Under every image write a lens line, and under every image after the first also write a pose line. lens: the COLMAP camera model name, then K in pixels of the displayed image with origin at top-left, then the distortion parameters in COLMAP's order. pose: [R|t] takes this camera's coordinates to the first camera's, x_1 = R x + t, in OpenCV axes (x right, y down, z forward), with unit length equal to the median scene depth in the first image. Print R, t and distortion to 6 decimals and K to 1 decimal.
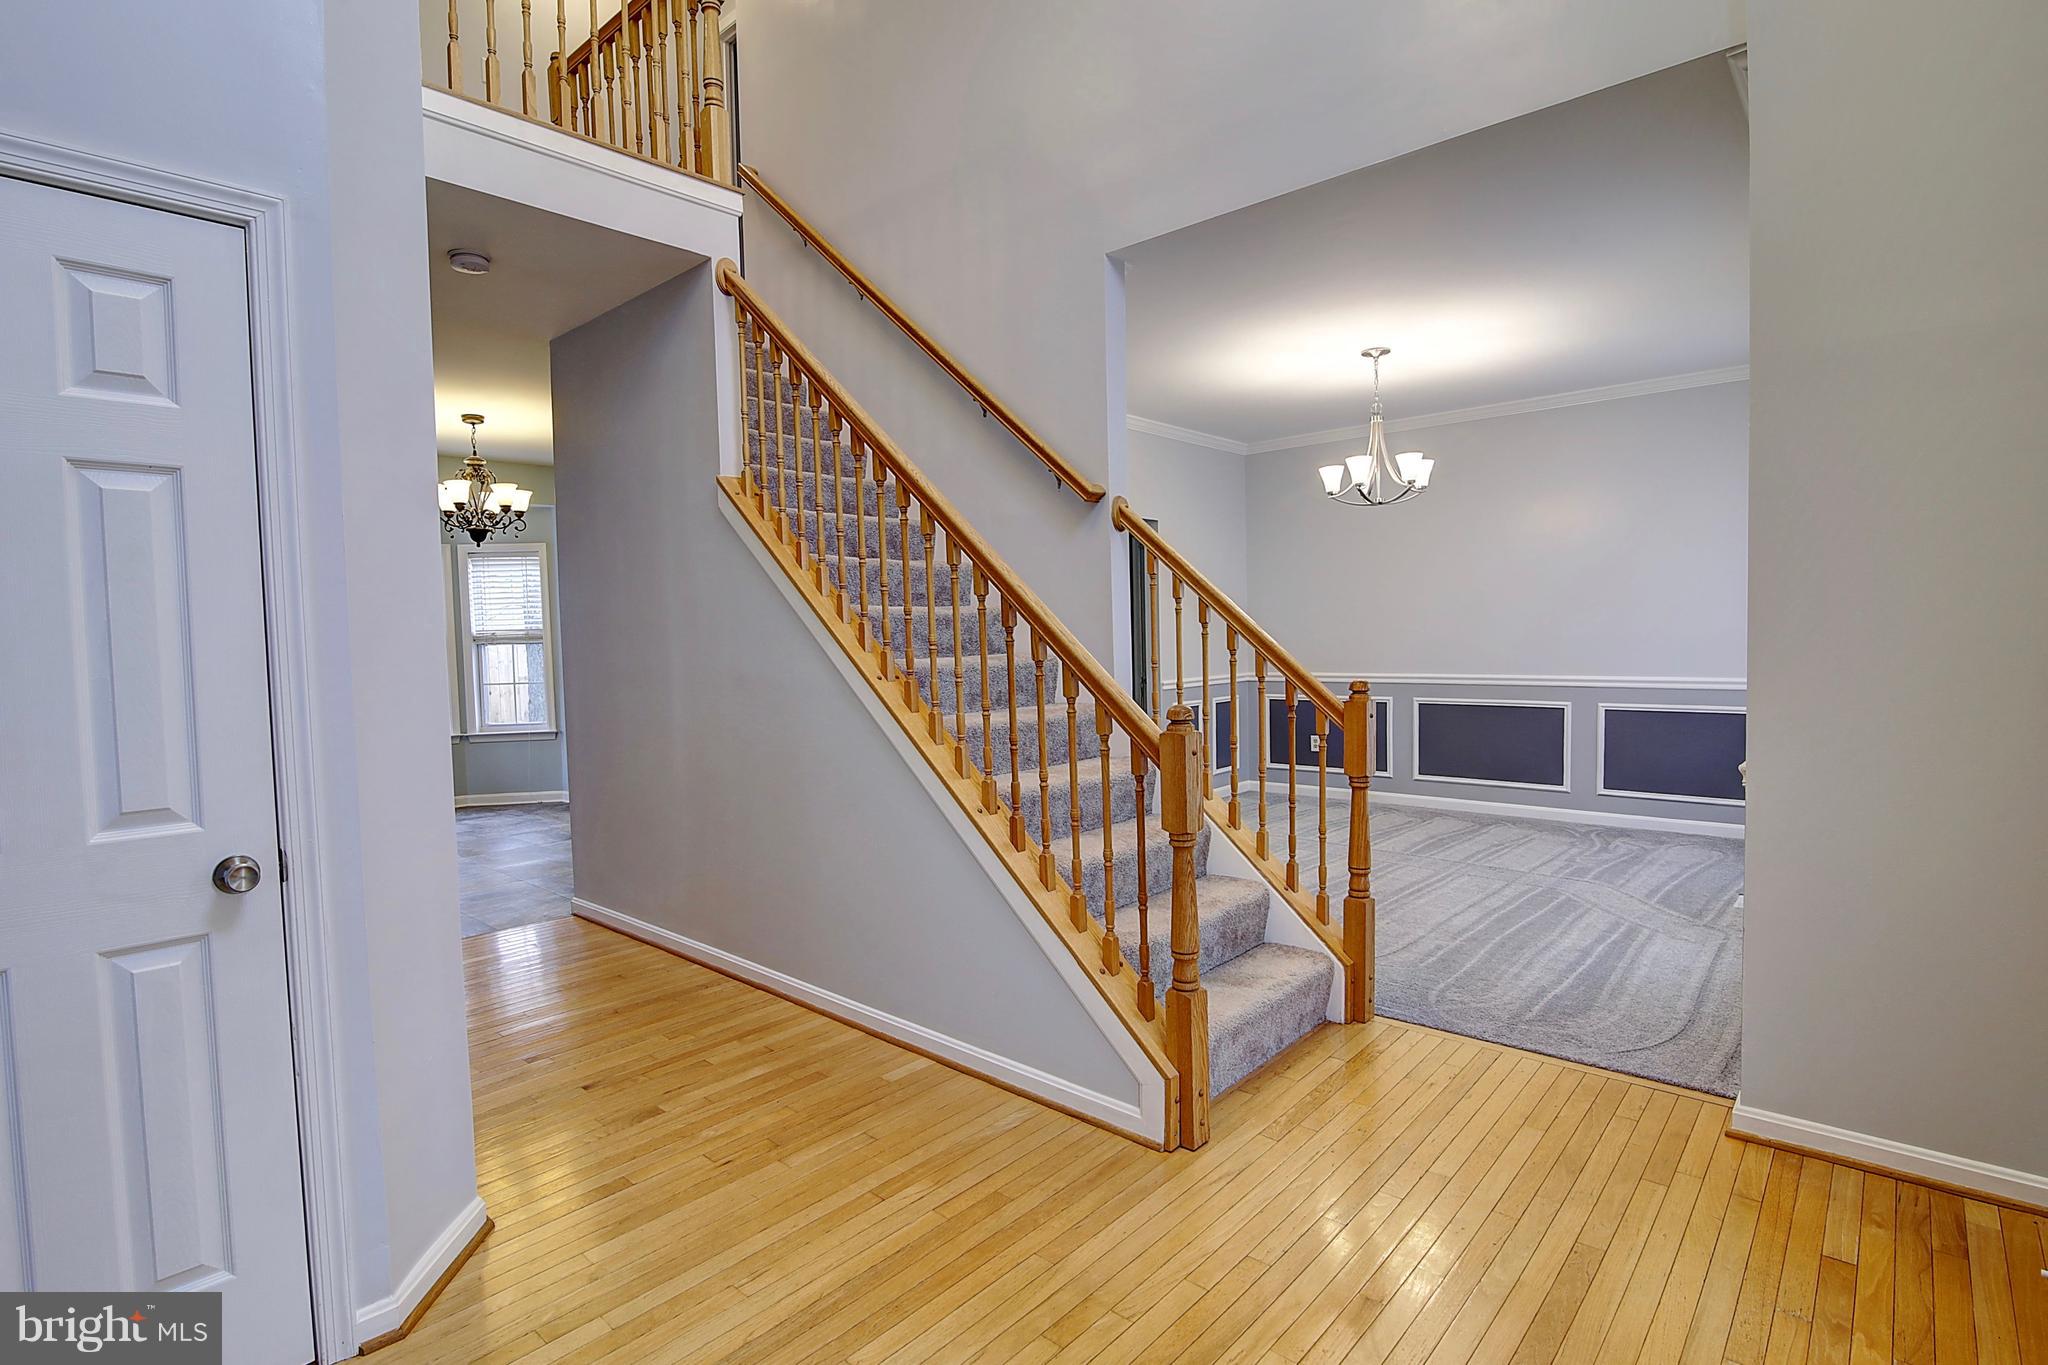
lens RADIAL K [[1002.2, 0, 1012.4], [0, 1002.2, 683.1], [0, 0, 1]] dist [-0.020101, -0.000680]
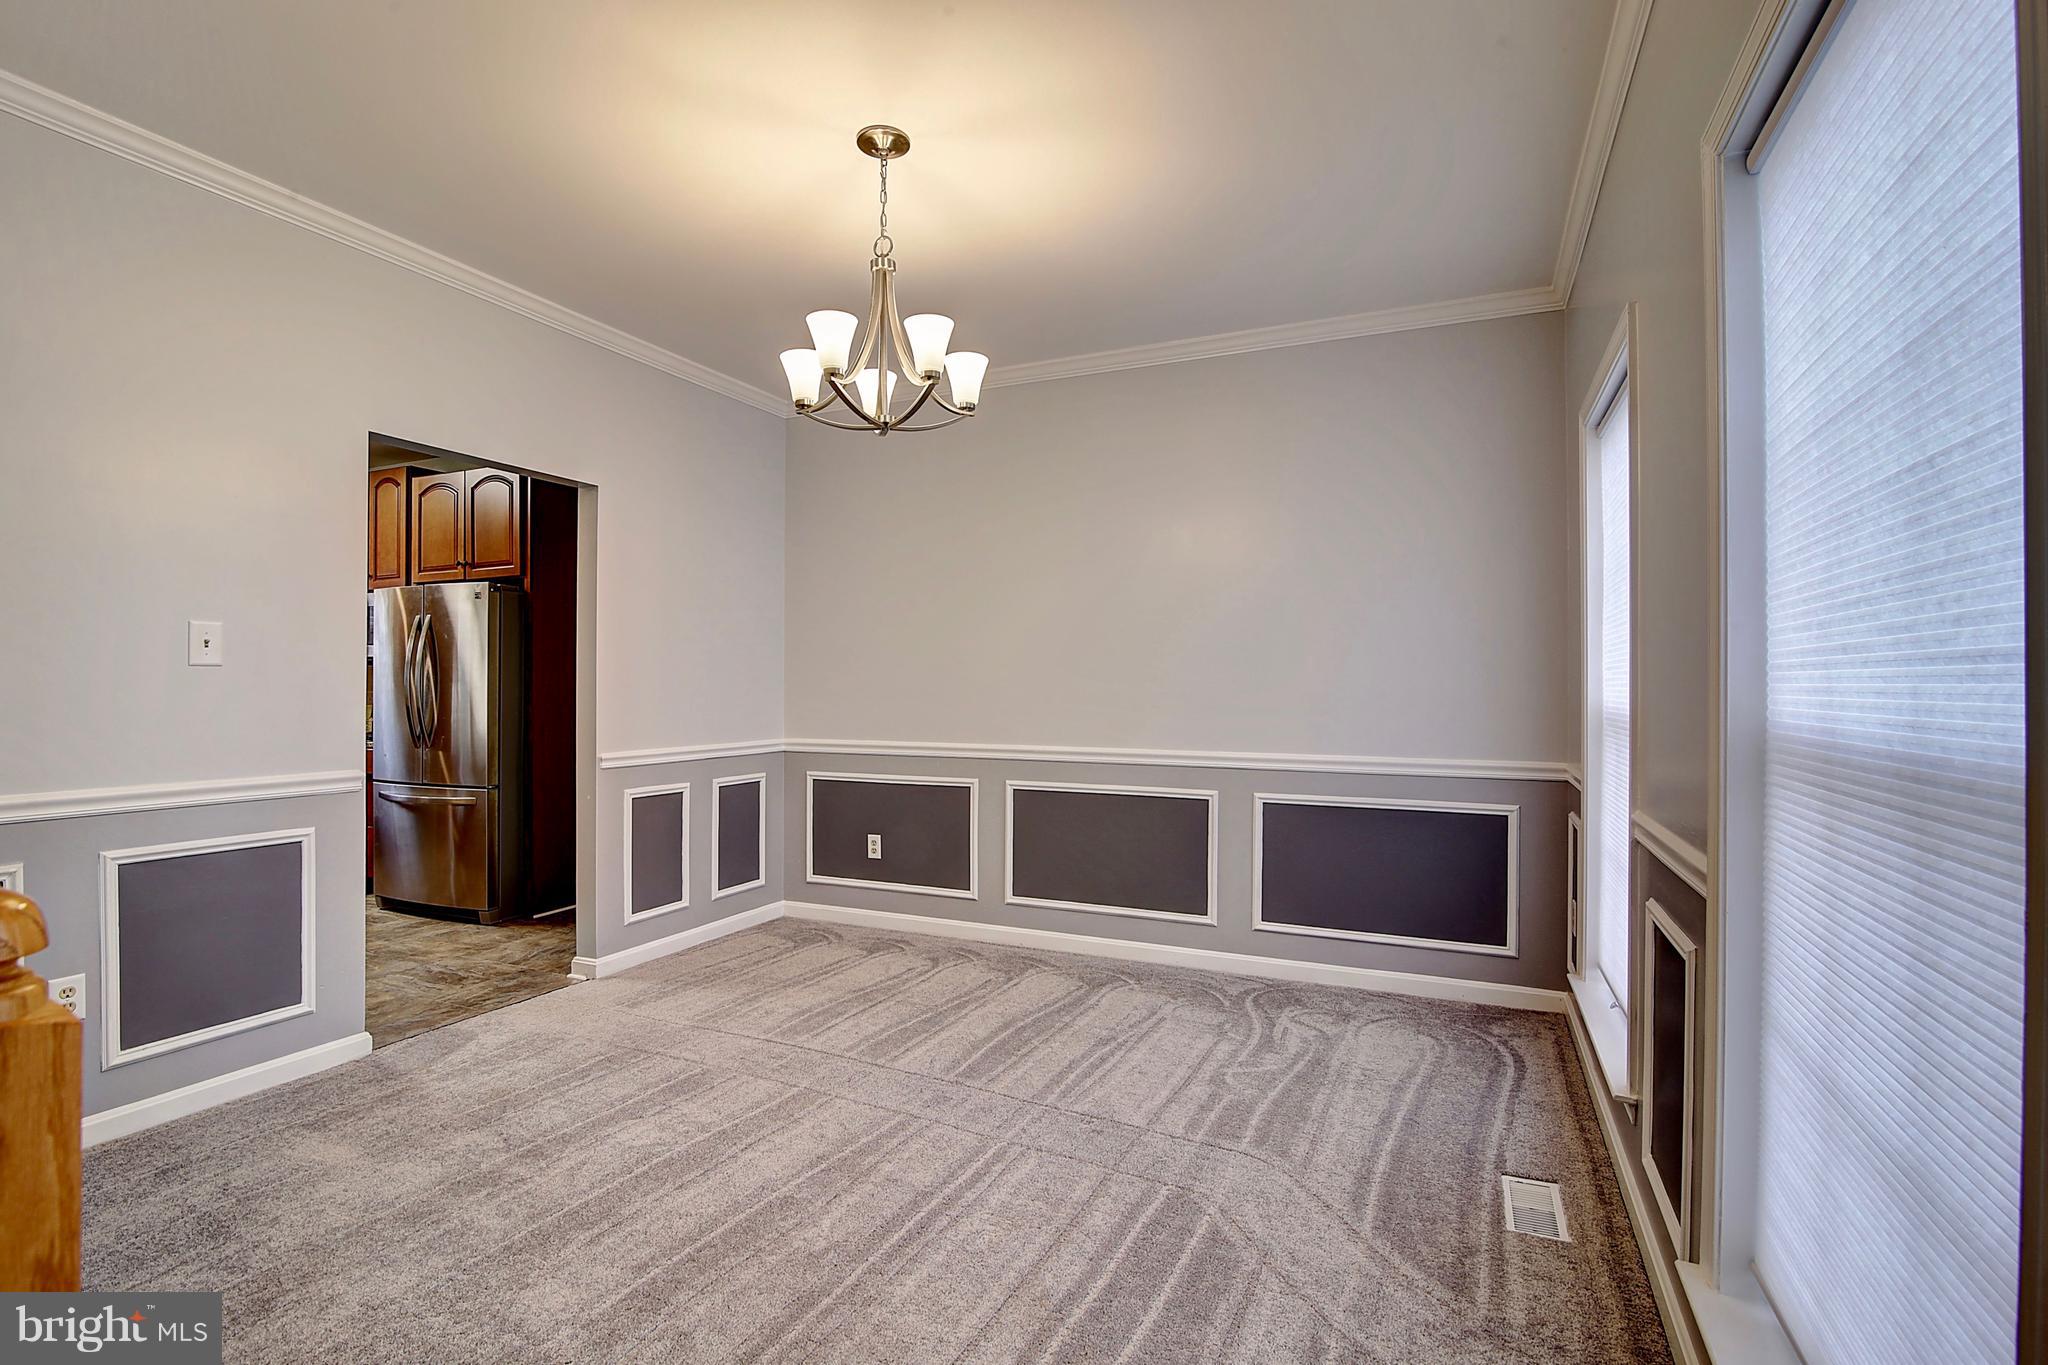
lens RADIAL K [[938.0, 0, 1024.6], [0, 938.0, 675.3], [0, 0, 1]] dist [-0.019216, -0.000160]
pose [[0.952513, 0.031612, 0.302852, 0.265255], [-0.011963, 0.997714, -0.066515, -0.017205], [-0.304262, 0.059733, 0.950714, 0.473695]]
